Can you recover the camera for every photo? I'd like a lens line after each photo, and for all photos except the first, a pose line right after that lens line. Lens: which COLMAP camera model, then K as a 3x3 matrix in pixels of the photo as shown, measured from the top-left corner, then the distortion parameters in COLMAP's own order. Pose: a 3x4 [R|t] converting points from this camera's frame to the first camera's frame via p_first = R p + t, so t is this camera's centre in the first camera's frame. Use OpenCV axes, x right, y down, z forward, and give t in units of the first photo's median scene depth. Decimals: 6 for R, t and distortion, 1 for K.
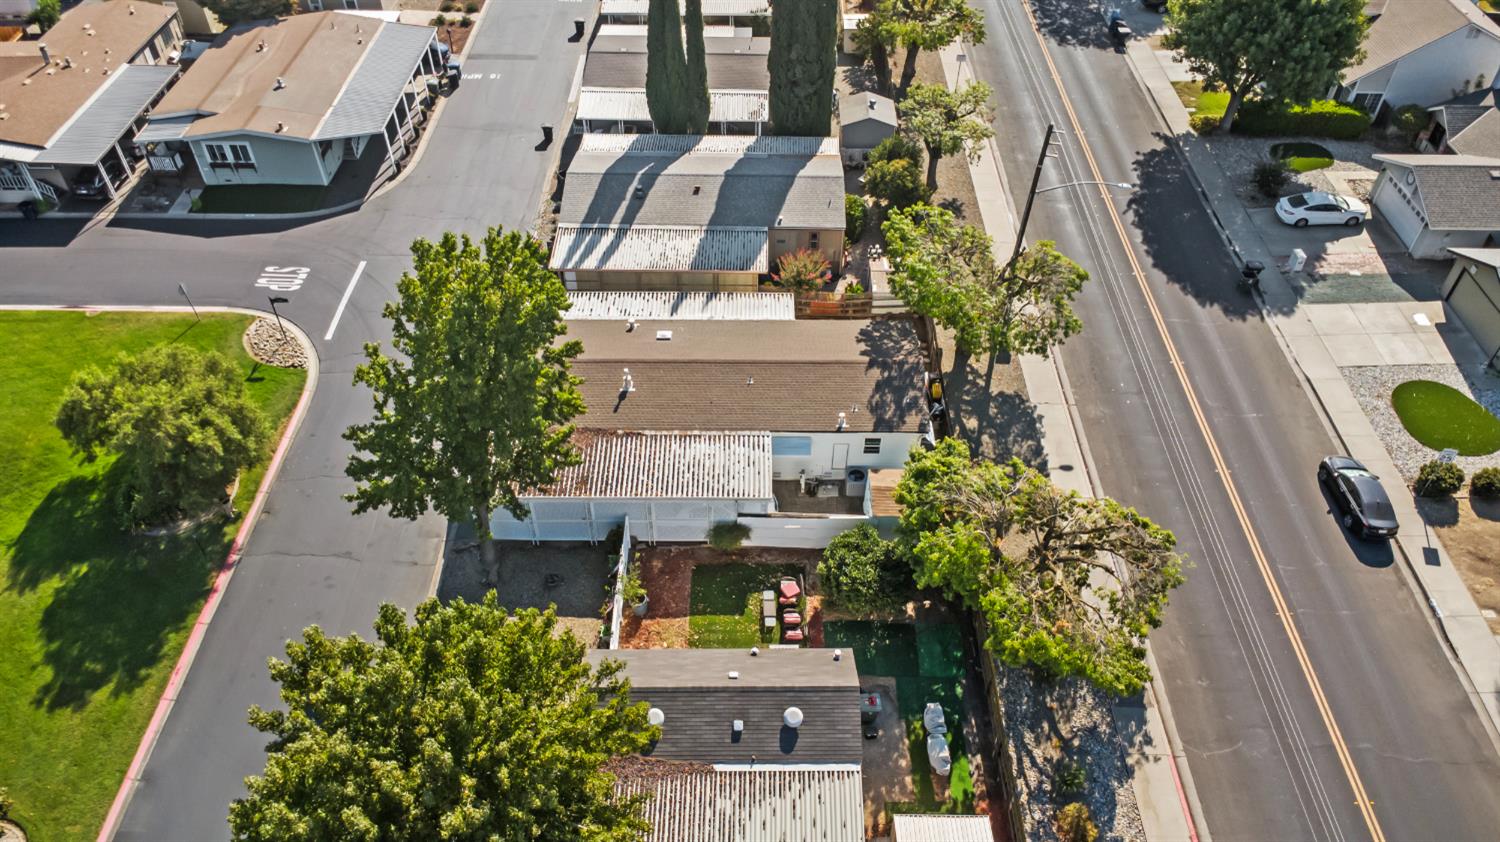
lens RADIAL K [[1049.7, 0, 752.0], [0, 1049.7, 419.6], [0, 0, 1]] dist [0.037154, -0.051285]
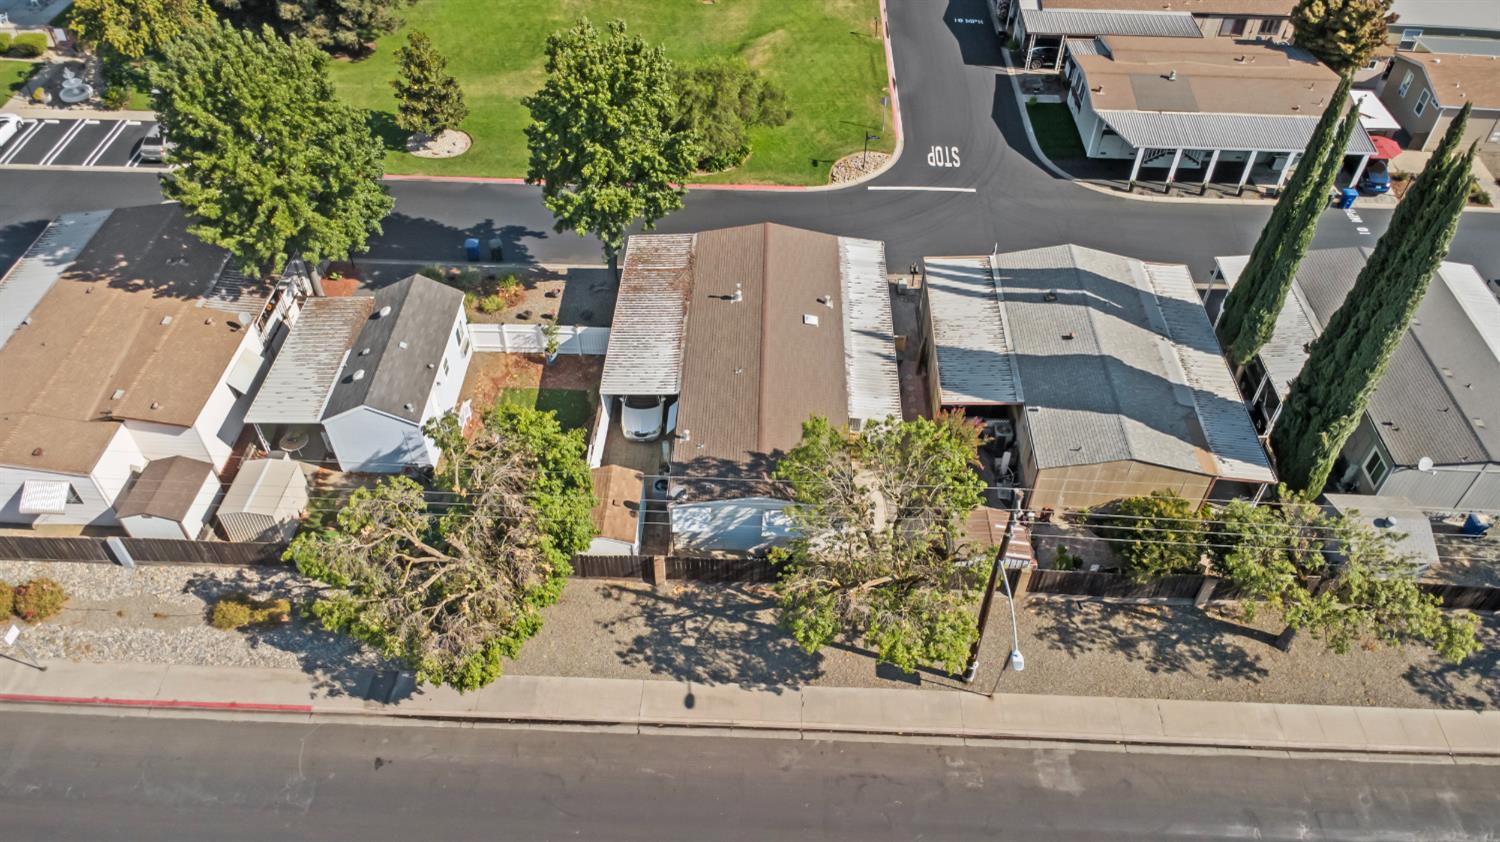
lens RADIAL K [[1059.4, 0, 751.9], [0, 1059.4, 417.0], [0, 0, 1]] dist [0.030744, -0.038071]
pose [[-0.021629, 0.694177, -0.719479, 0.667613], [-0.706587, 0.498508, 0.502219, -0.468041], [0.707295, 0.519237, 0.479714, 0.460636]]
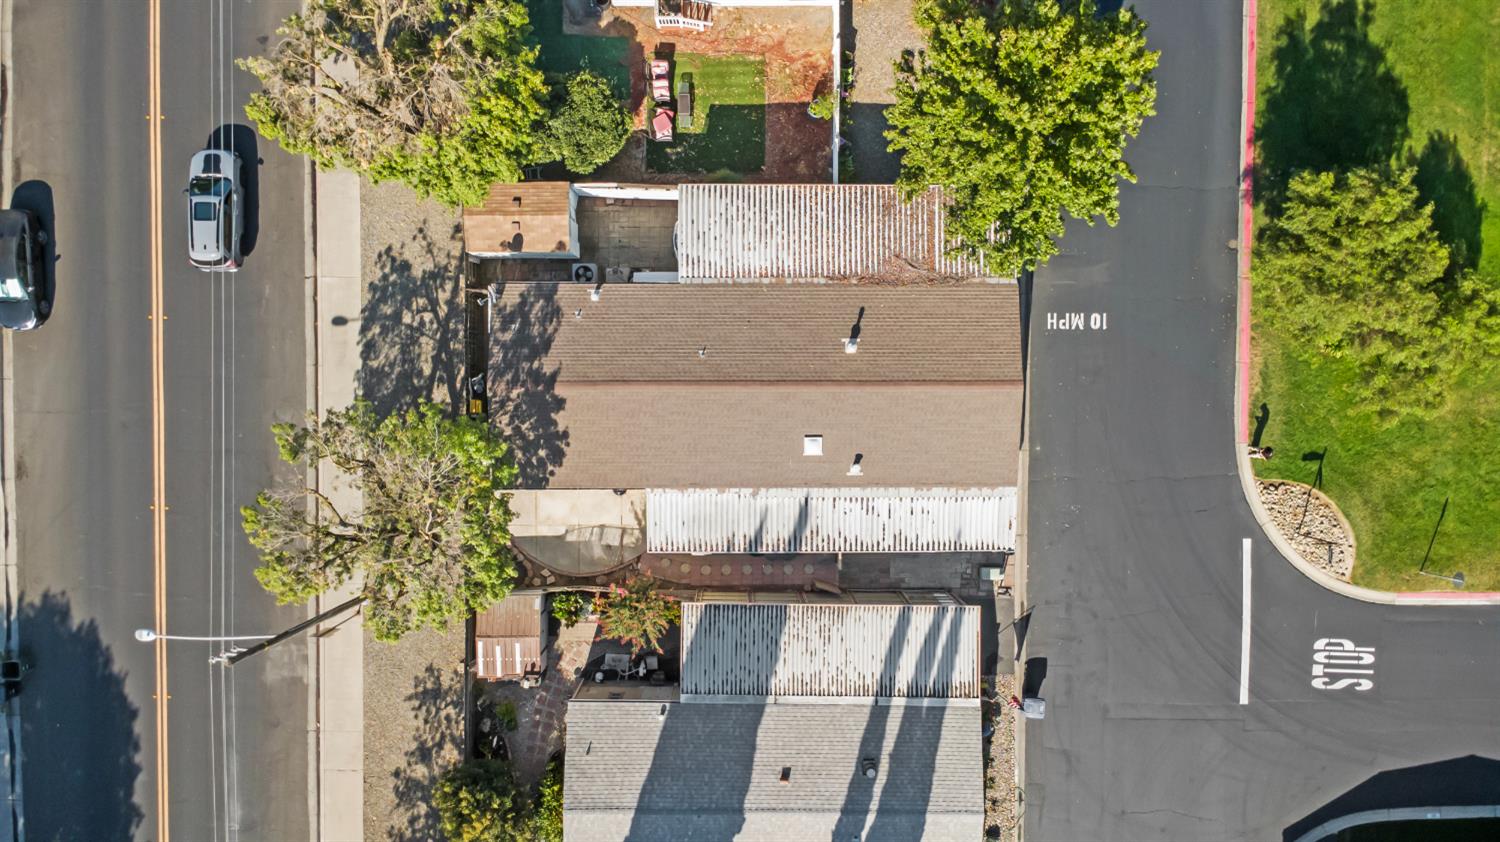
lens RADIAL K [[1059.4, 0, 751.9], [0, 1059.4, 417.0], [0, 0, 1]] dist [0.030744, -0.038071]
pose [[-0.999765, 0.005245, -0.021025, -0.019205], [-0.018404, -0.717687, 0.696123, -0.559519], [-0.011438, 0.696346, 0.717615, 0.377989]]
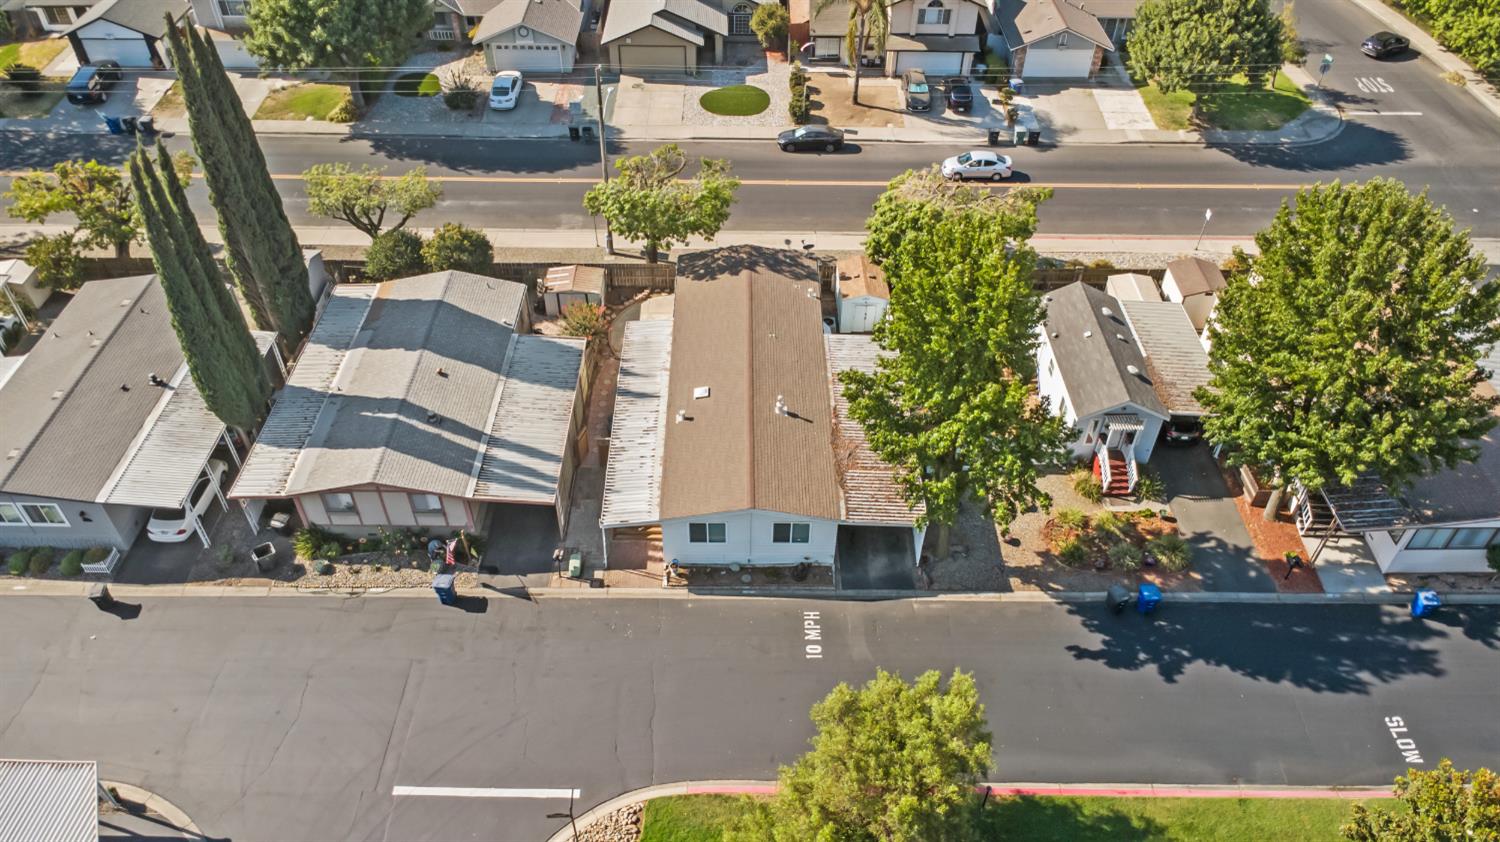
lens RADIAL K [[1059.4, 0, 751.9], [0, 1059.4, 417.0], [0, 0, 1]] dist [0.030744, -0.038071]
pose [[-0.013315, -0.676930, 0.735927, -0.760211], [0.687617, 0.528142, 0.498245, -0.485538], [-0.725951, 0.512670, 0.458437, 0.470301]]
